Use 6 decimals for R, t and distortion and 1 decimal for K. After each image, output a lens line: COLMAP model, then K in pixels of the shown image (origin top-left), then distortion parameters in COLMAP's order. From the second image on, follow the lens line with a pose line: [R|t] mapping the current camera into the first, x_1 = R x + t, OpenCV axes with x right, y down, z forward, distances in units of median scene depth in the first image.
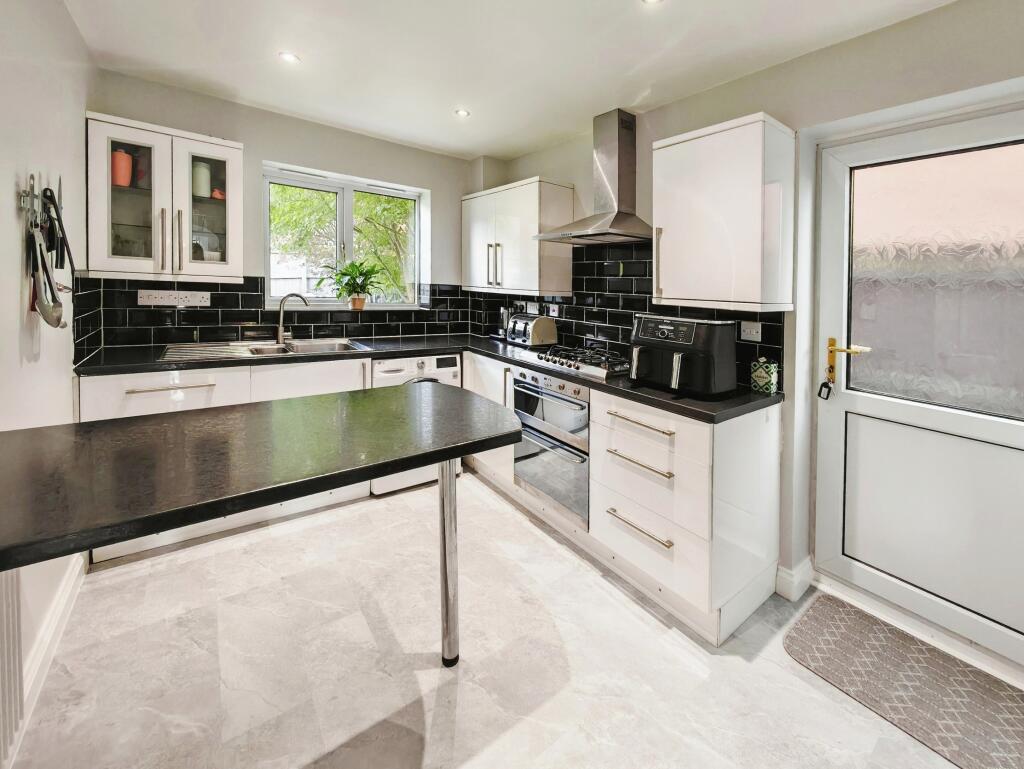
lens RADIAL K [[401.0, 0, 521.5], [0, 401.0, 386.6], [0, 0, 1]] dist [-0.004493, 0.000771]
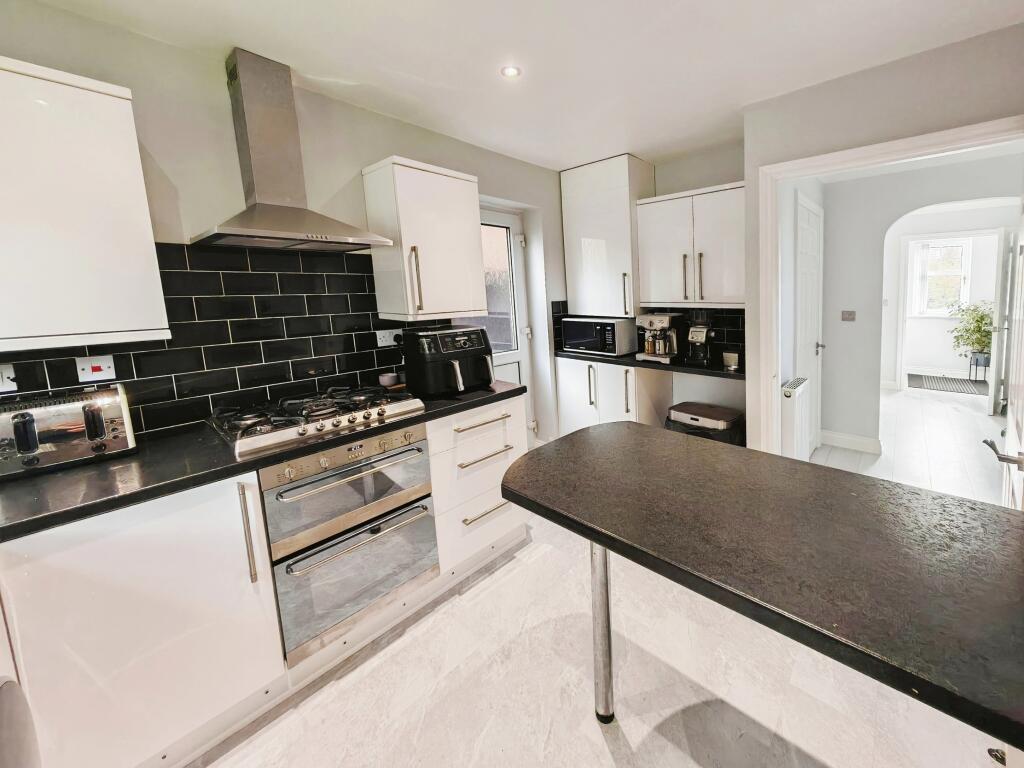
lens RADIAL K [[401.0, 0, 522.6], [0, 401.0, 377.8], [0, 0, 1]] dist [-0.004493, 0.000771]
pose [[-0.173842, -0.243284, 0.954249, -0.698135], [0.247386, 0.927141, 0.281441, -0.287899], [-0.953194, 0.284994, -0.100991, 0.879076]]
